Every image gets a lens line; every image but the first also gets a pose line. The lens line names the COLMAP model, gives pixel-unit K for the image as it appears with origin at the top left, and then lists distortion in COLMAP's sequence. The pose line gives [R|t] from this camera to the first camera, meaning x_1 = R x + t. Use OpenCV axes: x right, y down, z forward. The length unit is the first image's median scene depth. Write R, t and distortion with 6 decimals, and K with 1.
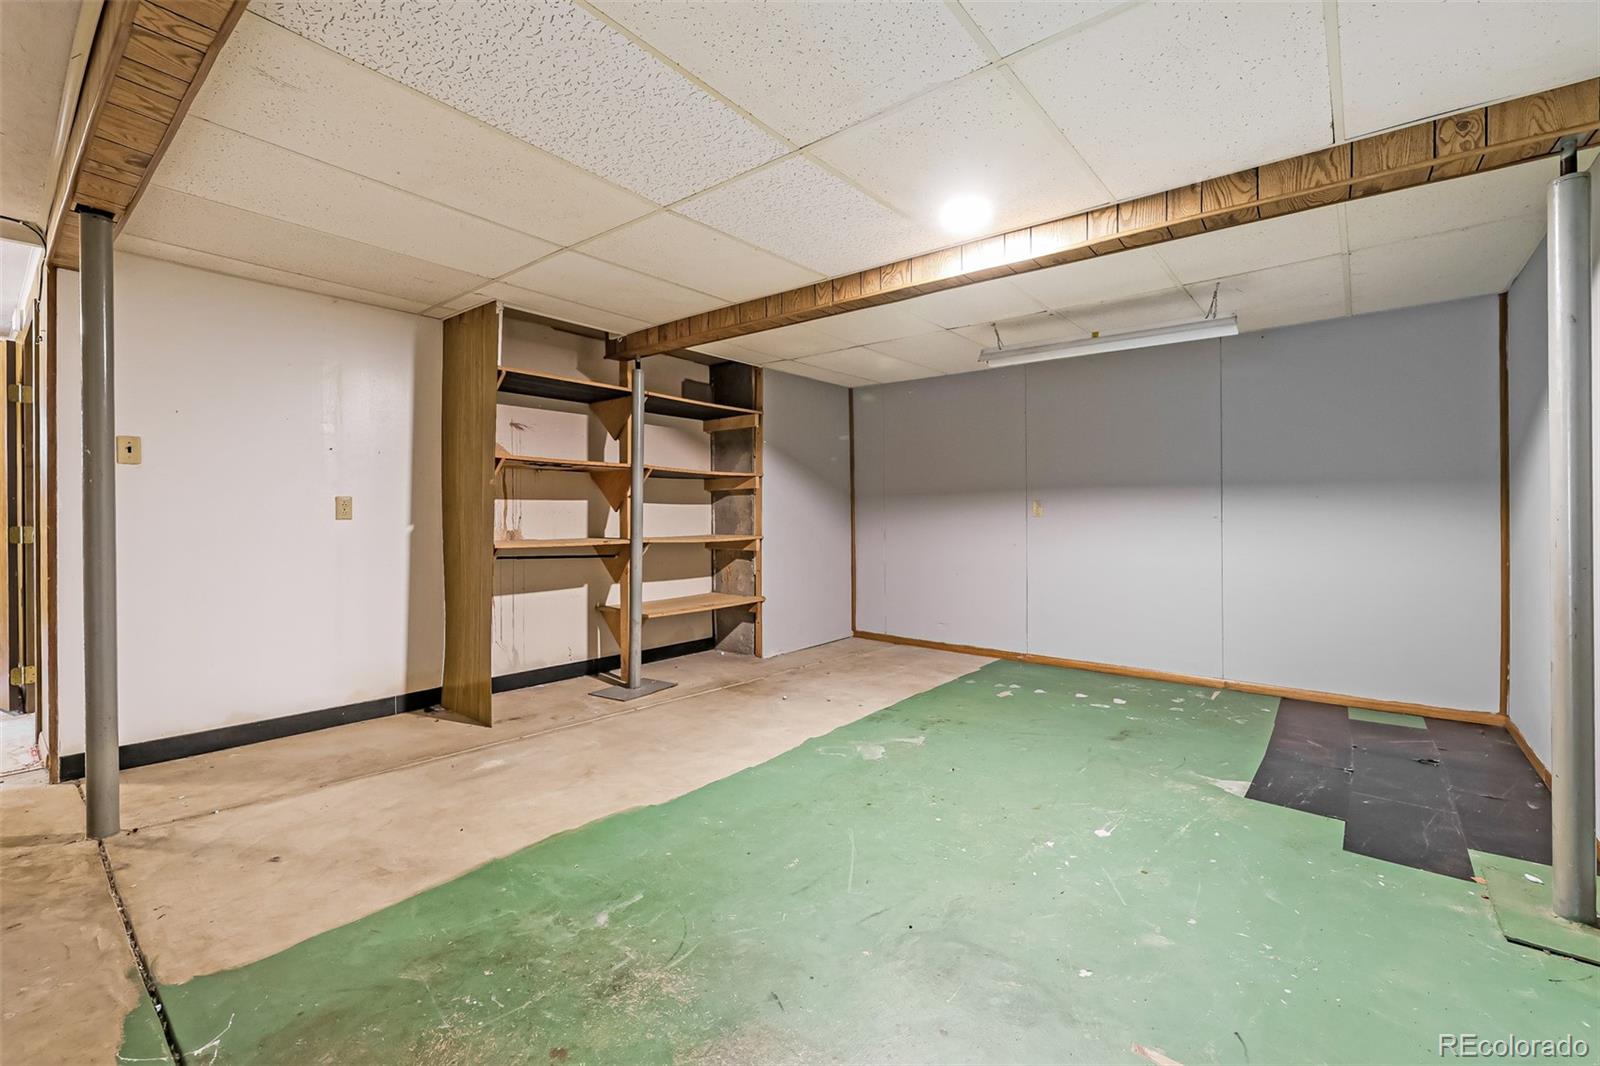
lens RADIAL K [[688.2, 0, 799.4], [0, 688.2, 523.9], [0, 0, 1]] dist [-0.002690, -0.000323]
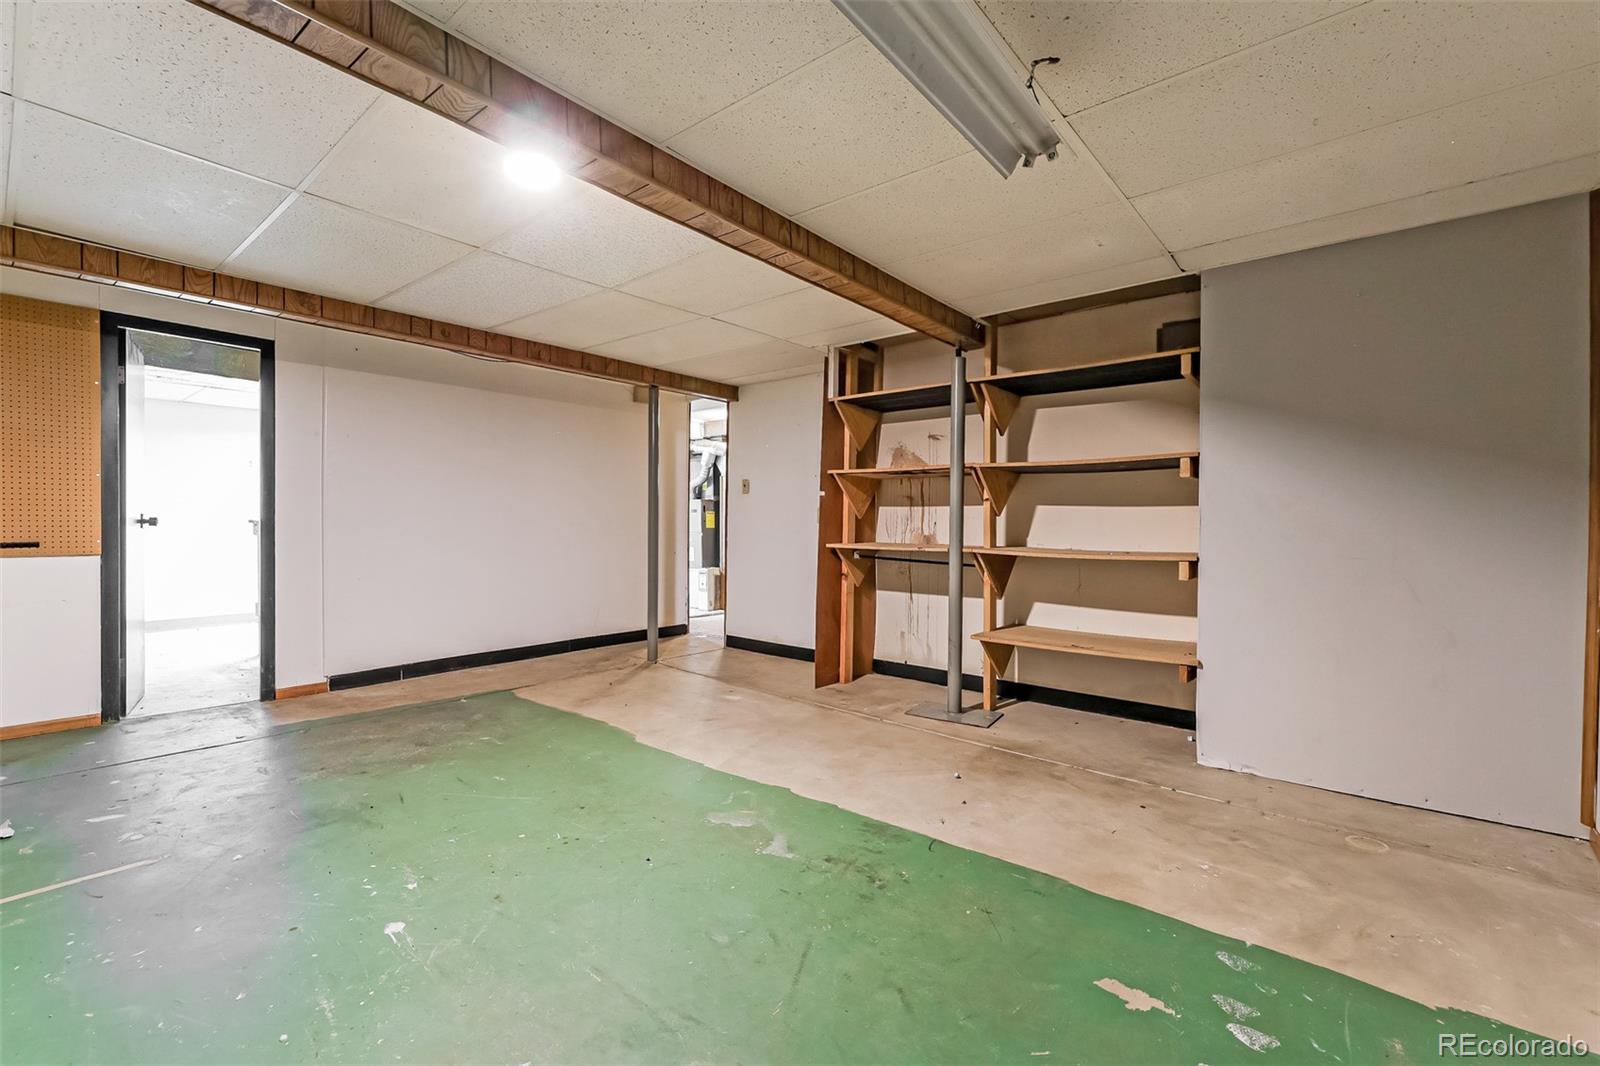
lens RADIAL K [[688.2, 0, 799.4], [0, 688.2, 523.9], [0, 0, 1]] dist [-0.002690, -0.000323]
pose [[-0.023349, 0.001379, -0.999726, 0.805782], [-0.014454, 0.999894, 0.001717, -0.008103], [0.999623, 0.014490, -0.023327, 0.983413]]
